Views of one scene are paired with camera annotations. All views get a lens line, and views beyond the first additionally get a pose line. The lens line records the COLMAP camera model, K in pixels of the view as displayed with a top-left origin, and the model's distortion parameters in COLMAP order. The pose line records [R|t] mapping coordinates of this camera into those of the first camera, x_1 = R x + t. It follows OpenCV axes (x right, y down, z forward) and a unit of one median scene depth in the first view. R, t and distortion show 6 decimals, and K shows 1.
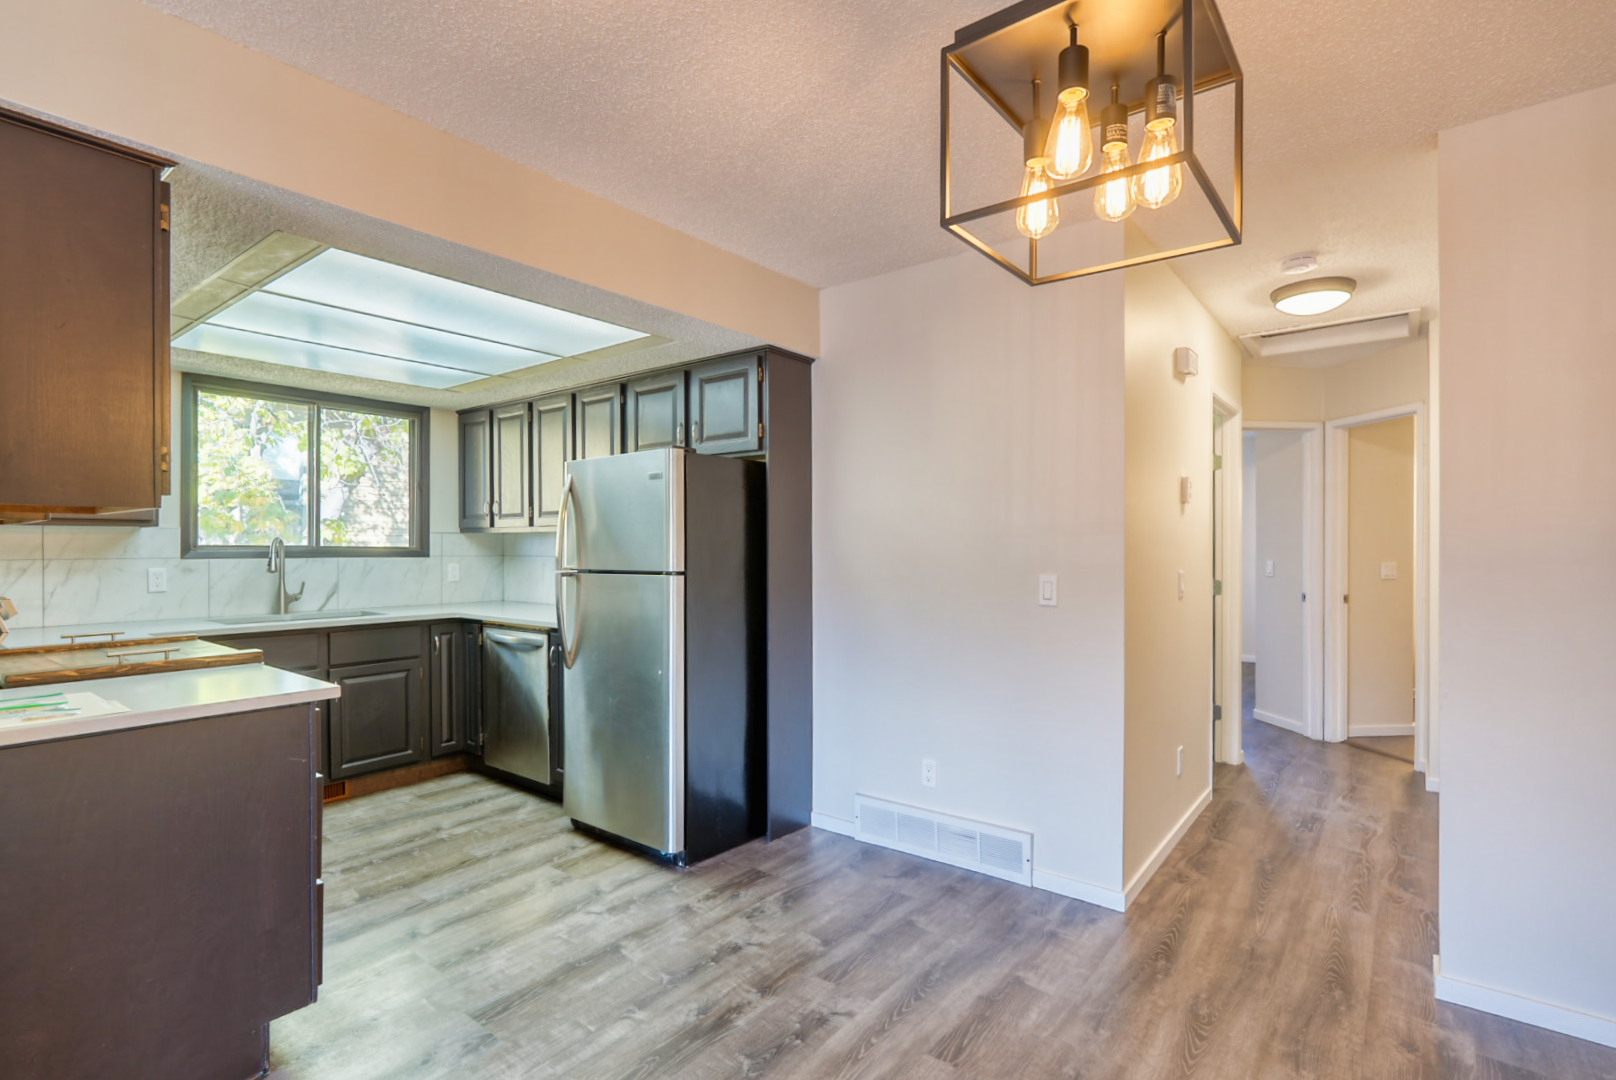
lens RADIAL K [[765.3, 0, 809.6], [0, 765.3, 548.0], [0, 0, 1]] dist [-0.015355, 0.005377]
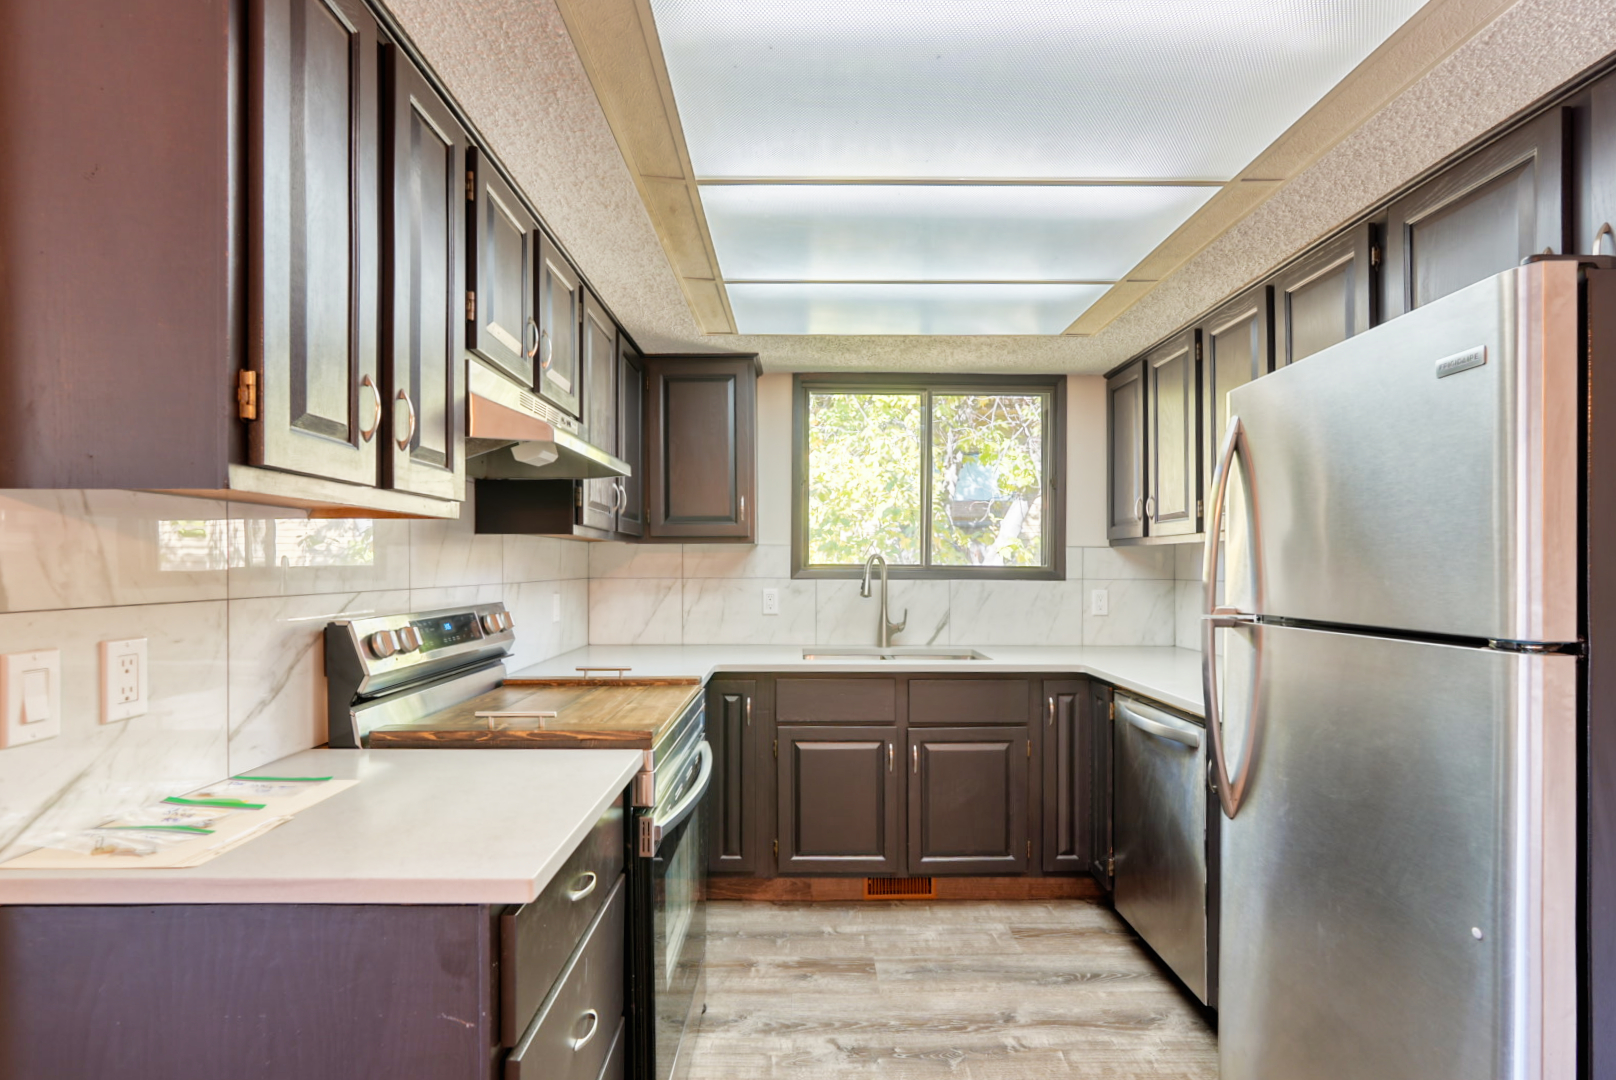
lens RADIAL K [[765.3, 0, 803.7], [0, 765.3, 568.2], [0, 0, 1]] dist [-0.015355, 0.005377]
pose [[0.607803, 0.003485, -0.794080, -0.083115], [-0.003378, 0.999993, 0.001804, -0.000407], [0.794081, 0.001586, 0.607810, 0.420682]]
